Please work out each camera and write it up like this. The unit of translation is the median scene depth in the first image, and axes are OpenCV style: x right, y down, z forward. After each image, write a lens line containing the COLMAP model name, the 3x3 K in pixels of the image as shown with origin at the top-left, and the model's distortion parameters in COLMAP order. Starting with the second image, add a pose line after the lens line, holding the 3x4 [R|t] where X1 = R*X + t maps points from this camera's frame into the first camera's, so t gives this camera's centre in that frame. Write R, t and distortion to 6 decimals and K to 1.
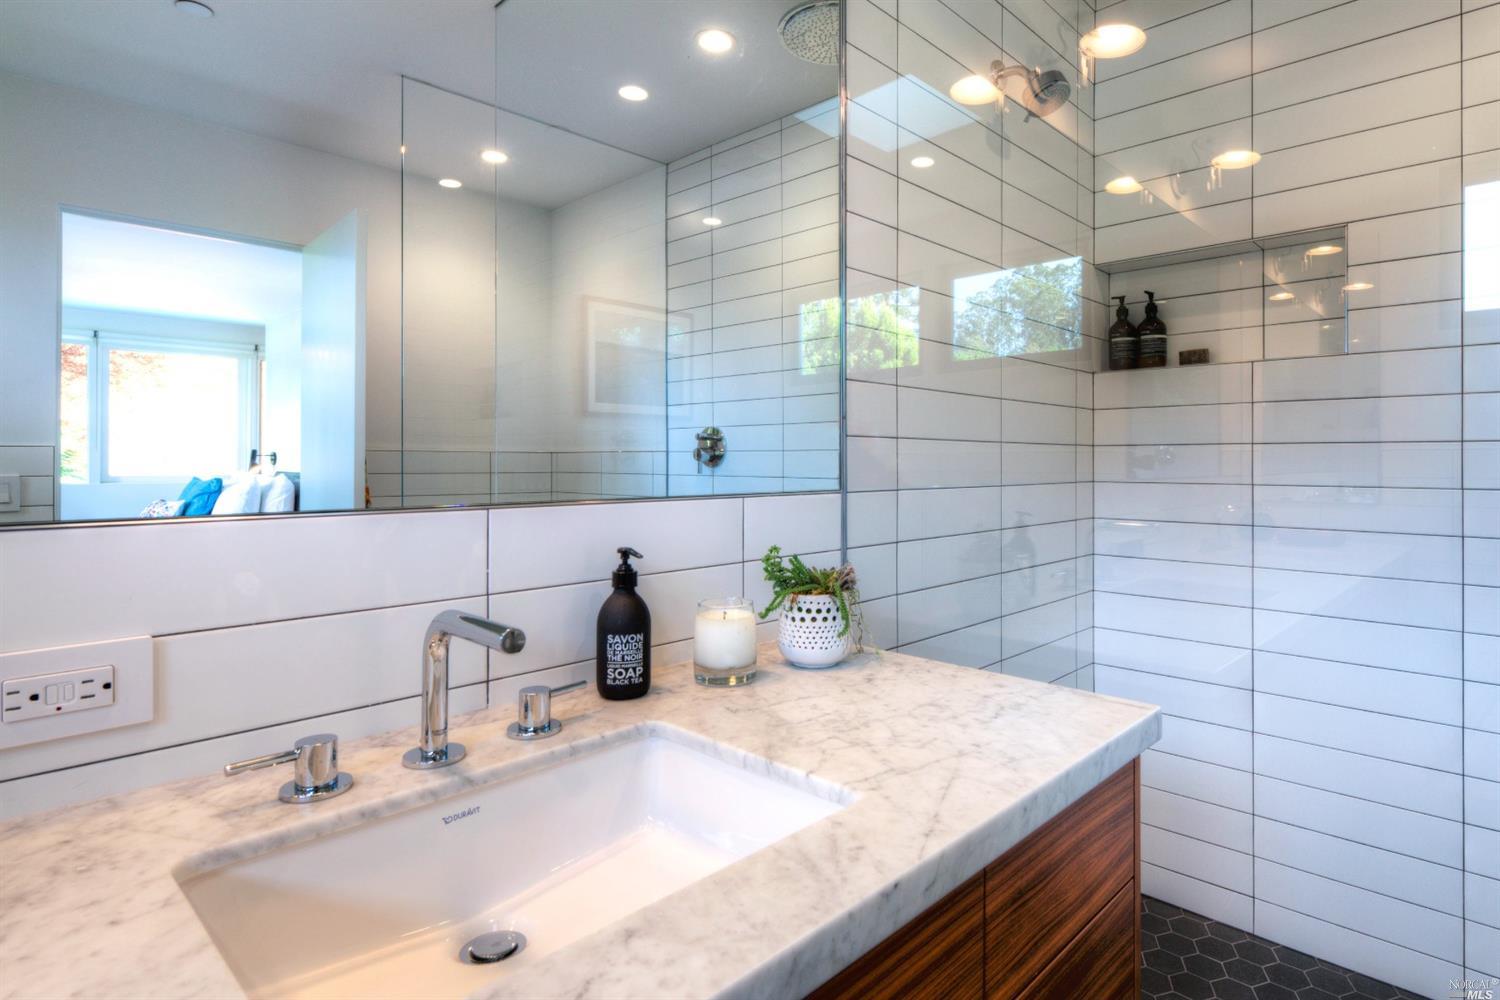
lens RADIAL K [[815.0, 0, 795.5], [0, 815.0, 458.7], [0, 0, 1]] dist [0.000007, -0.000095]
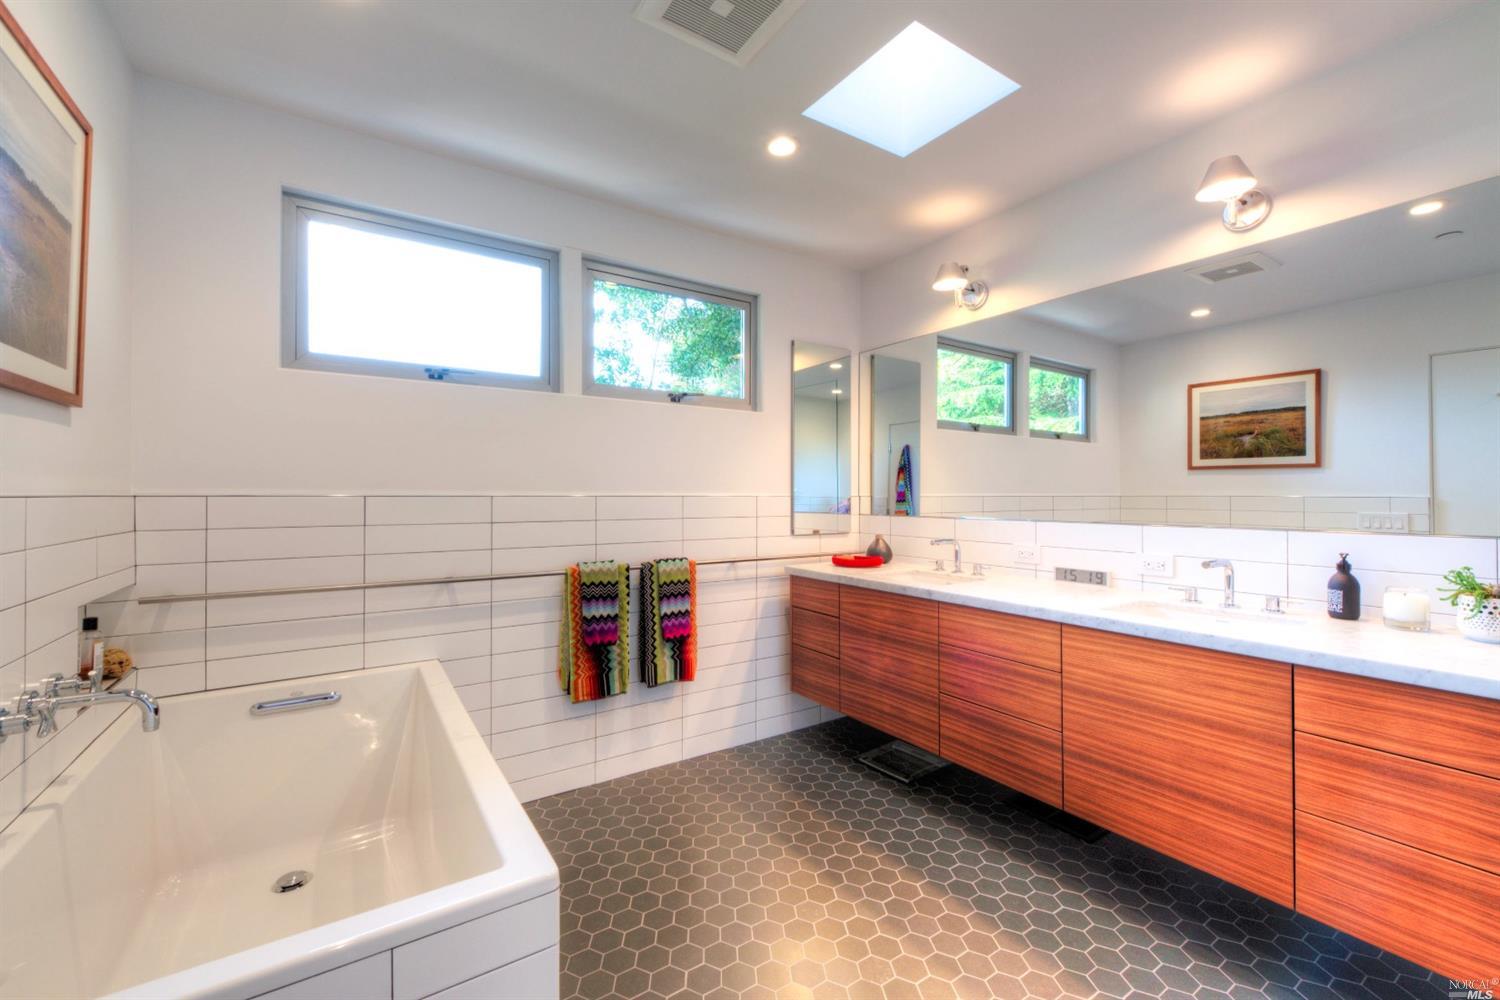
lens RADIAL K [[605.0, 0, 750.0], [0, 605.0, 500.0], [0, 0, 1]] dist [0.012063, 0.000024]
pose [[-0.233287, 0.008355, -0.972372, 0.992395], [0.003405, 0.999964, 0.007775, -0.029923], [0.972402, -0.001497, -0.233307, -0.105812]]
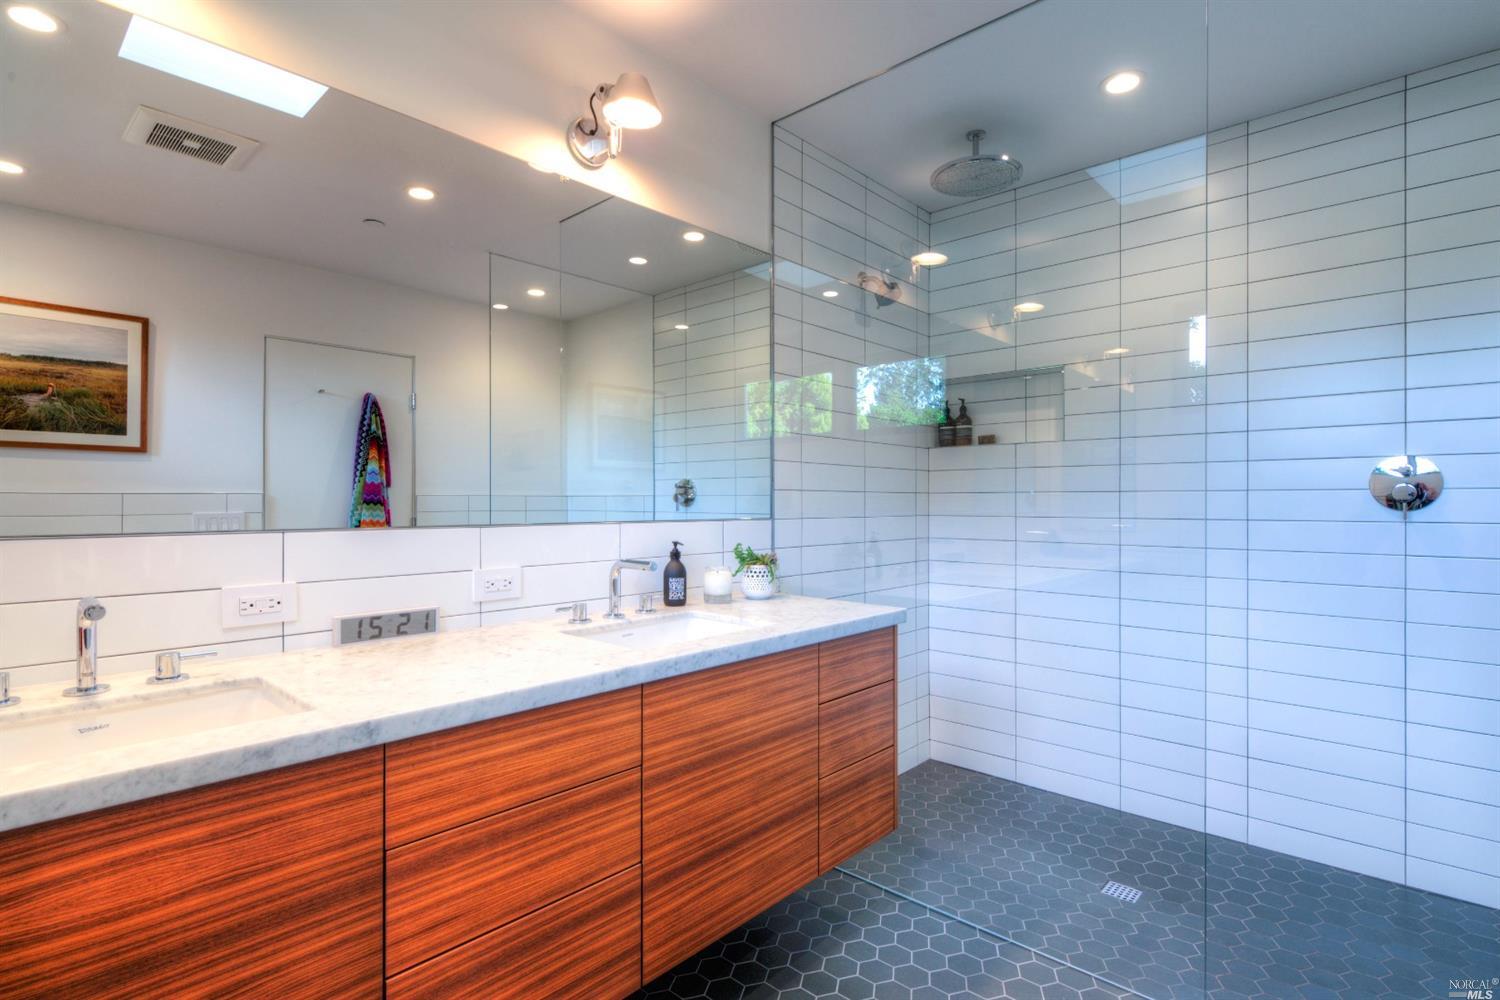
lens RADIAL K [[759.4, 0, 750.0], [0, 759.4, 500.0], [0, 0, 1]] dist [0.000061, -0.000222]
pose [[0.999807, 0.000916, 0.019632, -0.023057], [-0.000934, 0.999999, 0.000897, -0.004428], [-0.019631, -0.000915, 0.999807, -0.622559]]
